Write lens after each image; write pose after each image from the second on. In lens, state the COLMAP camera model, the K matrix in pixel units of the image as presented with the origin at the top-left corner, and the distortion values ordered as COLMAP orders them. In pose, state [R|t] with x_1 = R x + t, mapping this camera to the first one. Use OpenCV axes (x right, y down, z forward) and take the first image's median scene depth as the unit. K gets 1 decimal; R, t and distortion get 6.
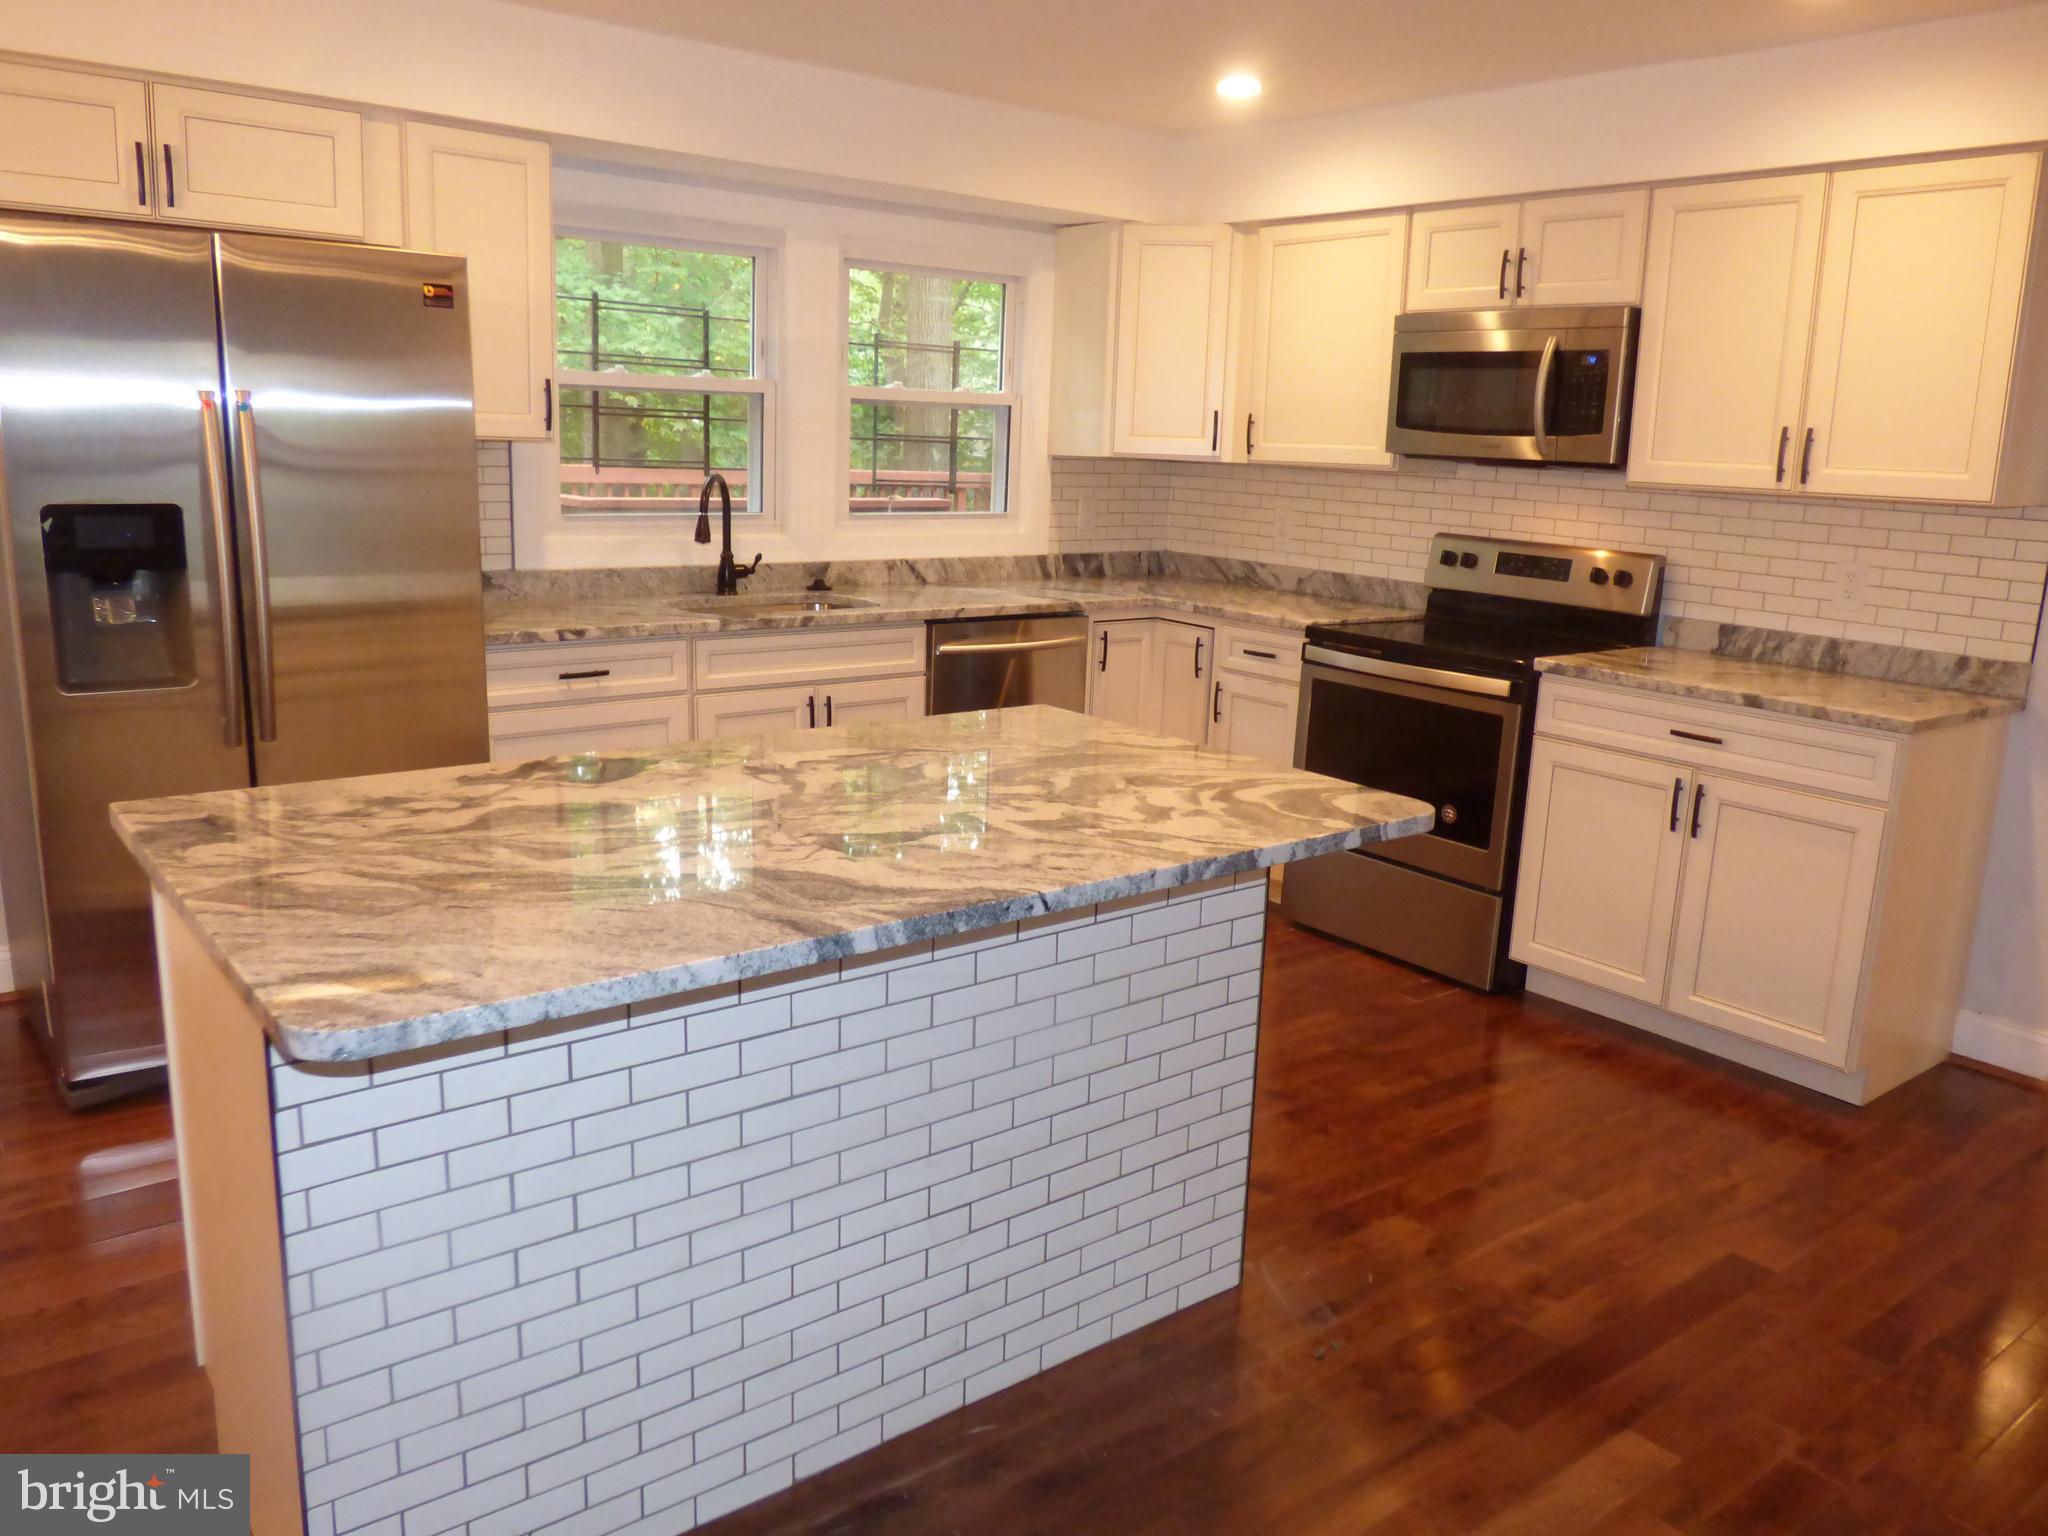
lens RADIAL K [[1541.6, 0, 1033.1], [0, 1541.6, 767.0], [0, 0, 1]] dist [-0.015886, -0.022068]
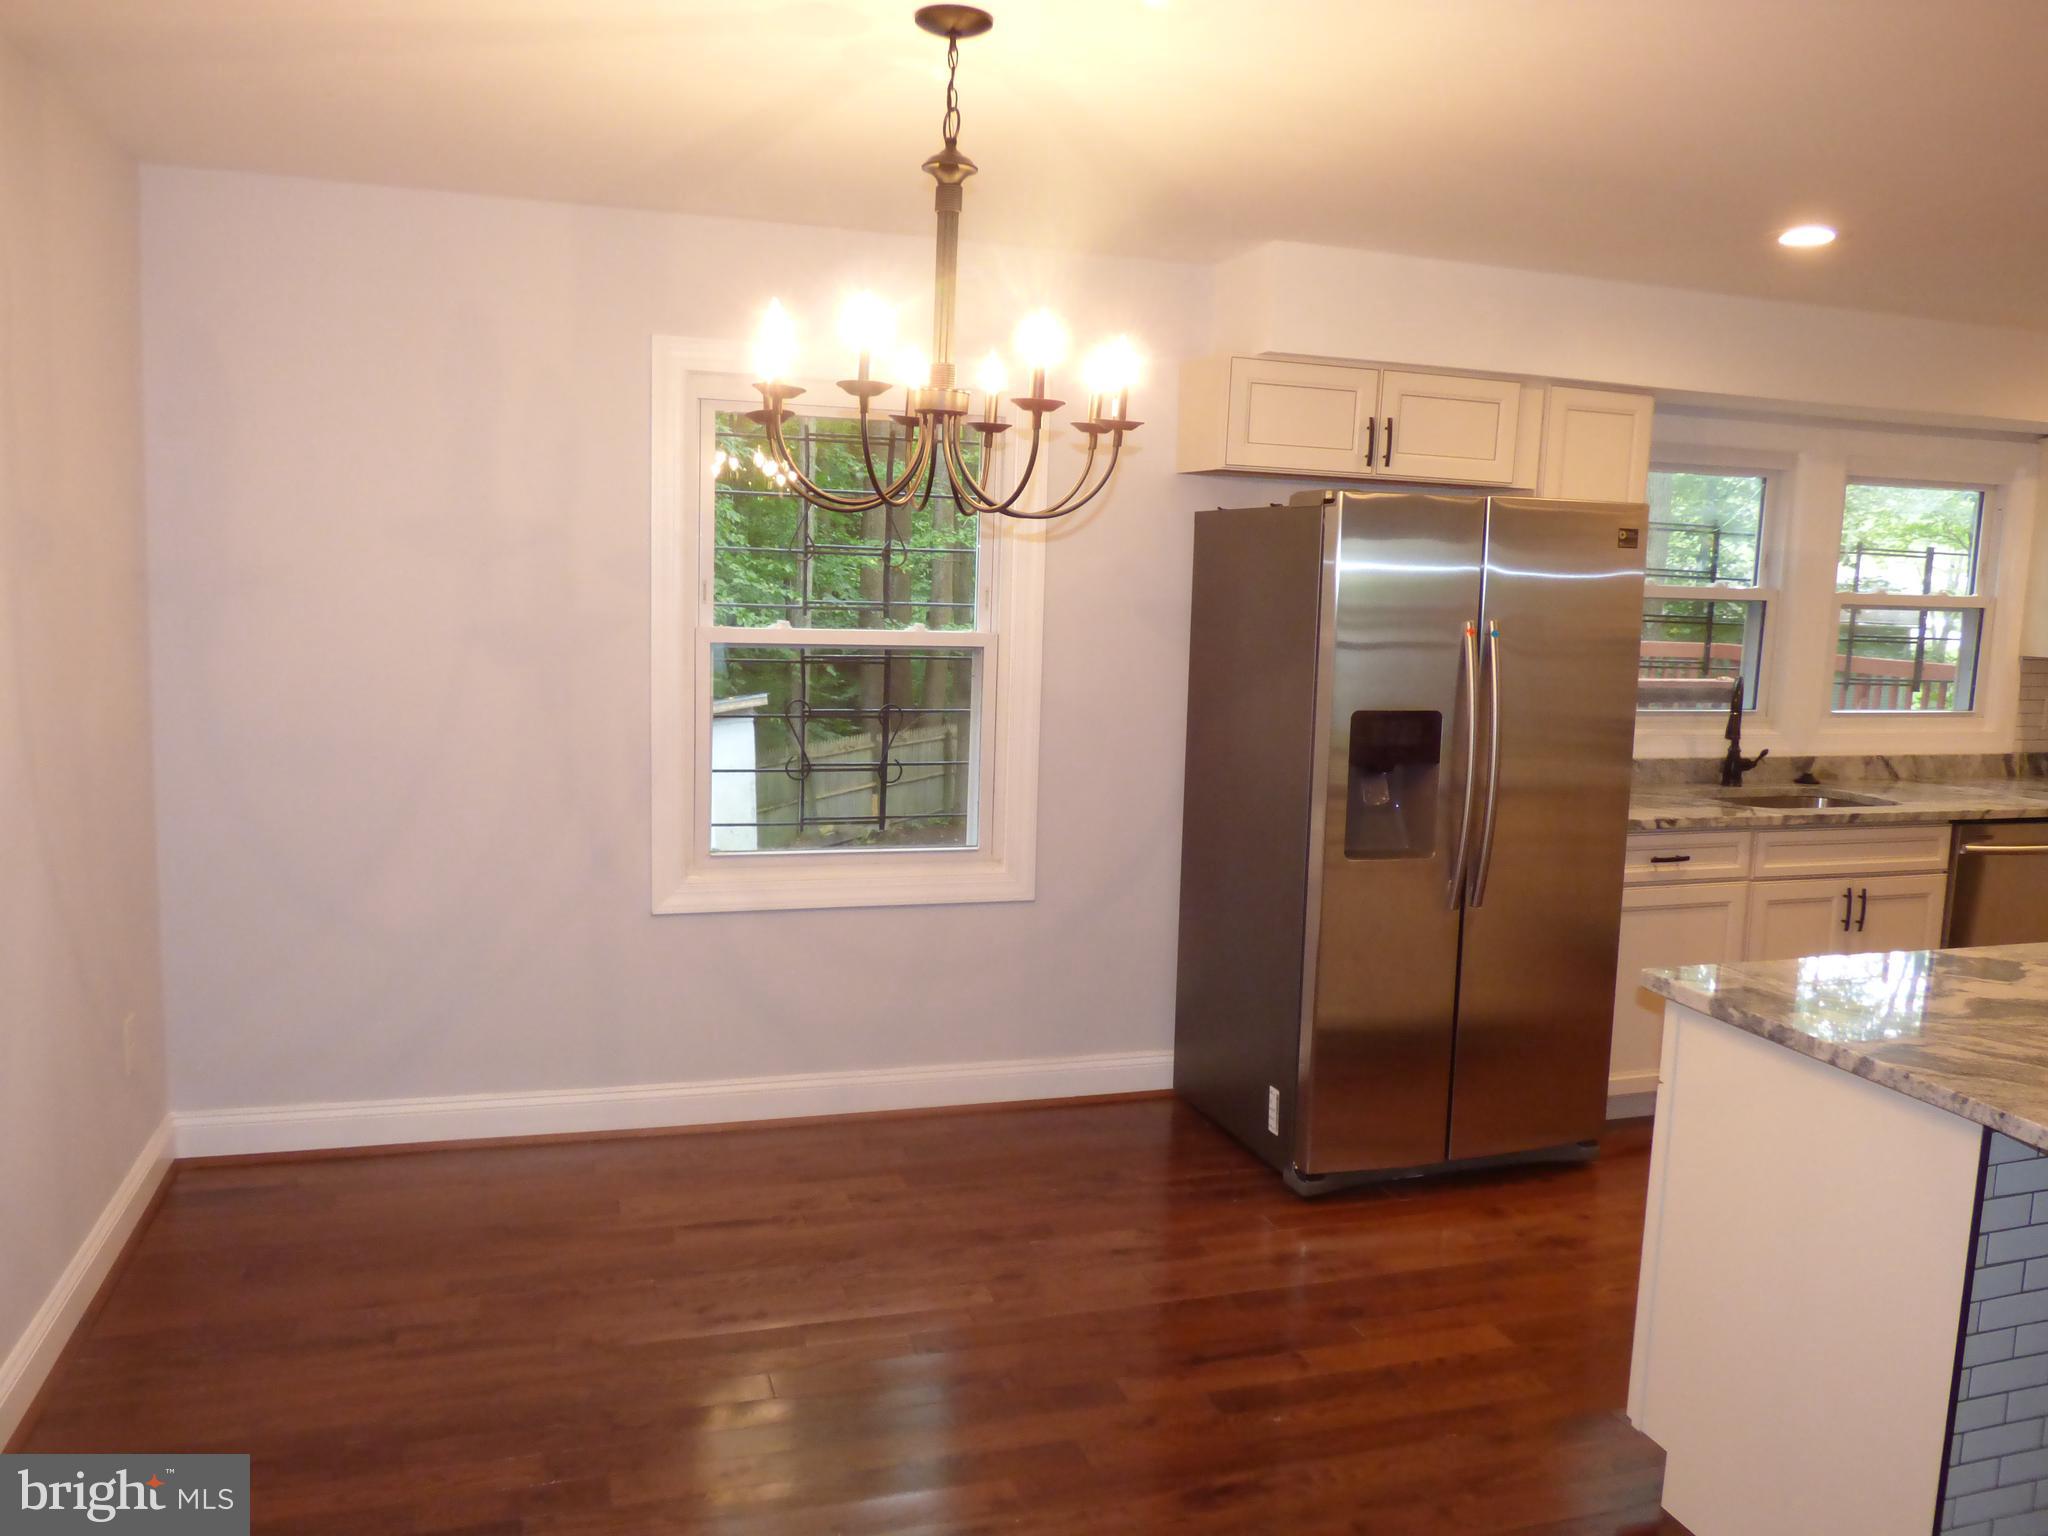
lens RADIAL K [[1541.6, 0, 1033.1], [0, 1541.6, 767.0], [0, 0, 1]] dist [-0.015886, -0.022068]
pose [[0.932672, 0.040840, -0.358407, -0.298673], [-0.074761, 0.993882, -0.081299, -0.000987], [0.352894, 0.102620, 0.930019, -0.191972]]
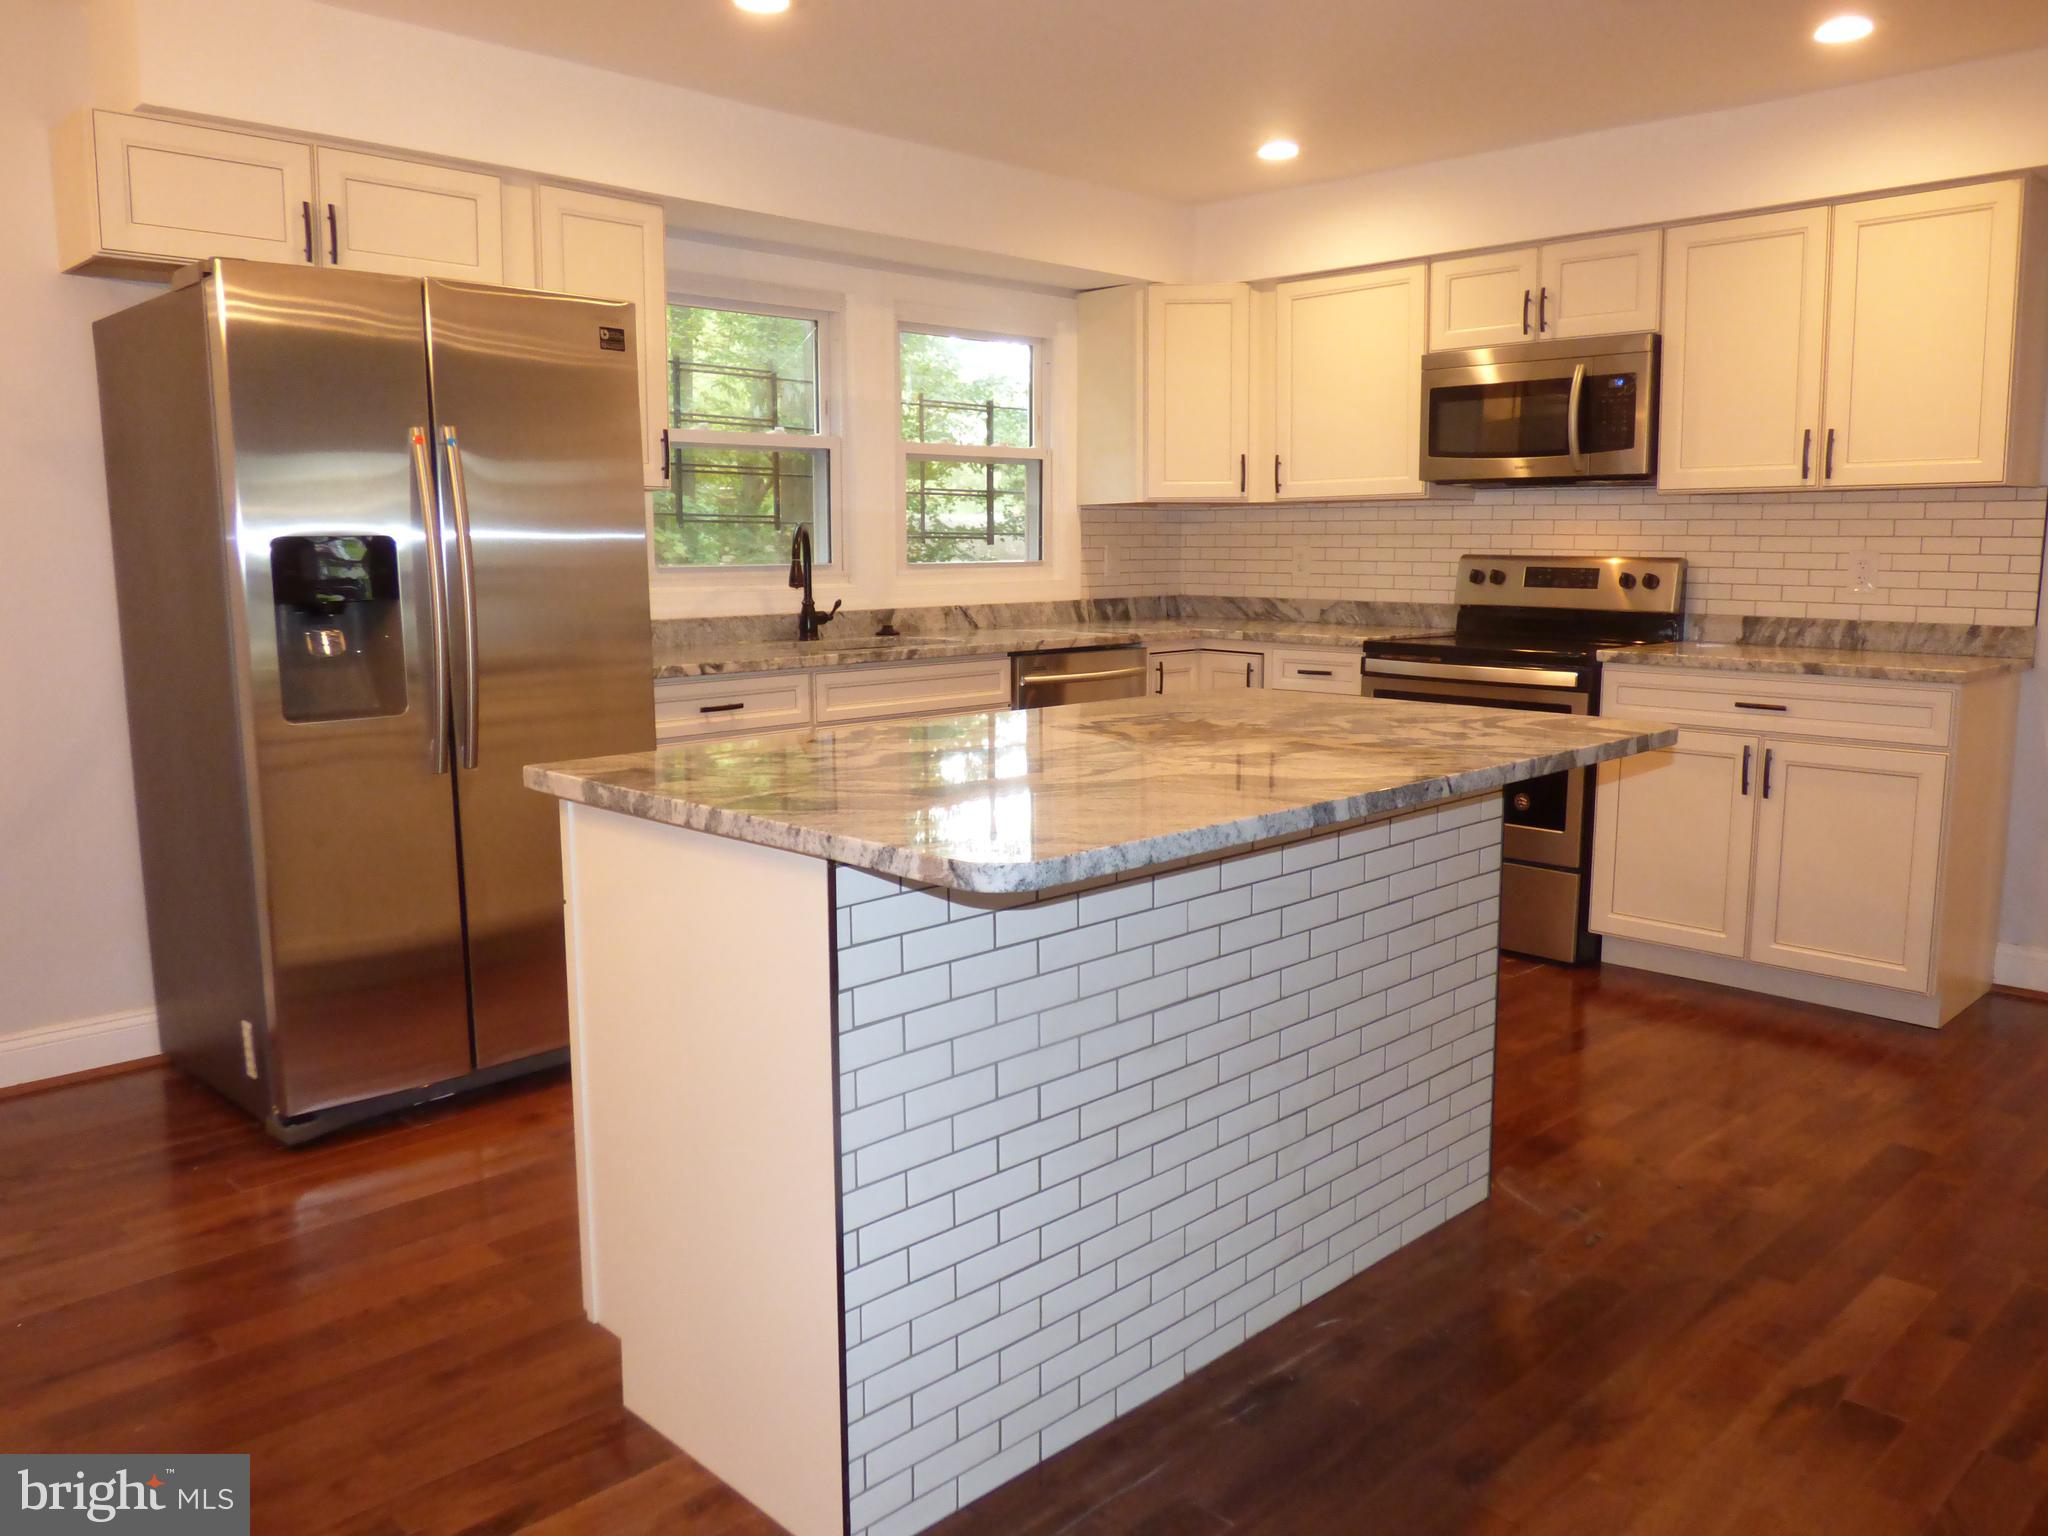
lens RADIAL K [[1541.6, 0, 1033.1], [0, 1541.6, 767.0], [0, 0, 1]] dist [-0.015886, -0.022068]
pose [[0.993695, -0.054936, 0.097738, -0.171650], [0.061484, 0.995970, -0.065299, 0.054801], [-0.093757, 0.070896, 0.993068, -0.038899]]
